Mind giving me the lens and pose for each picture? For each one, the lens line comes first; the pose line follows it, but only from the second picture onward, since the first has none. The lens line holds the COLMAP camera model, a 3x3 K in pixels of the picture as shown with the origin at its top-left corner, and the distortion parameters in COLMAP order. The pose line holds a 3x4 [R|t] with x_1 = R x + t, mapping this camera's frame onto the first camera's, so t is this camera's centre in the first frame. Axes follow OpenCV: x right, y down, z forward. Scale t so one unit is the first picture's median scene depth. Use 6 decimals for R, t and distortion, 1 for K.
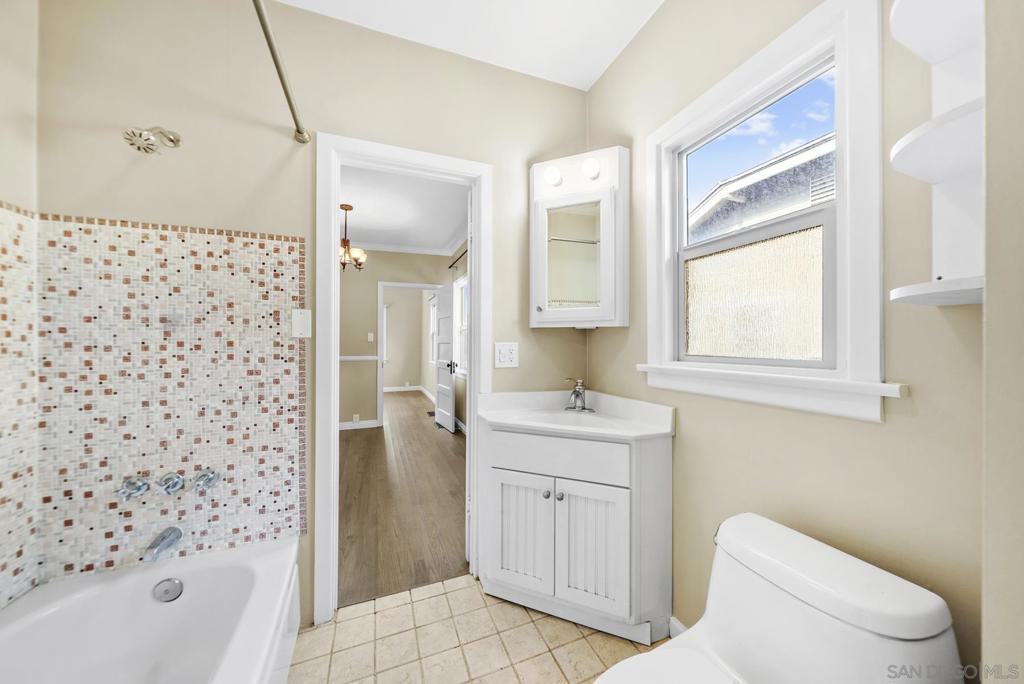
lens RADIAL K [[355.1, 0, 520.3], [0, 355.1, 342.8], [0, 0, 1]] dist [-0.005128, -0.000239]
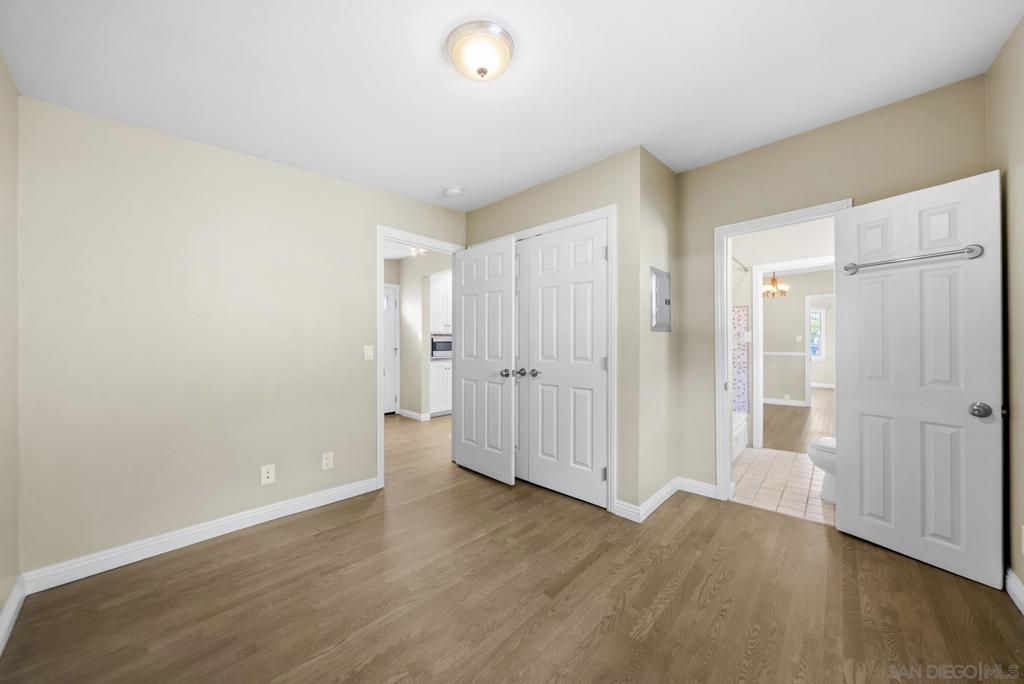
lens RADIAL K [[355.1, 0, 516.9], [0, 355.1, 341.0], [0, 0, 1]] dist [-0.005128, -0.000239]
pose [[0.430461, -0.005981, -0.902589, 1.110831], [0.003945, 0.999981, -0.004745, -0.015171], [0.902600, -0.001518, 0.430477, -1.829049]]
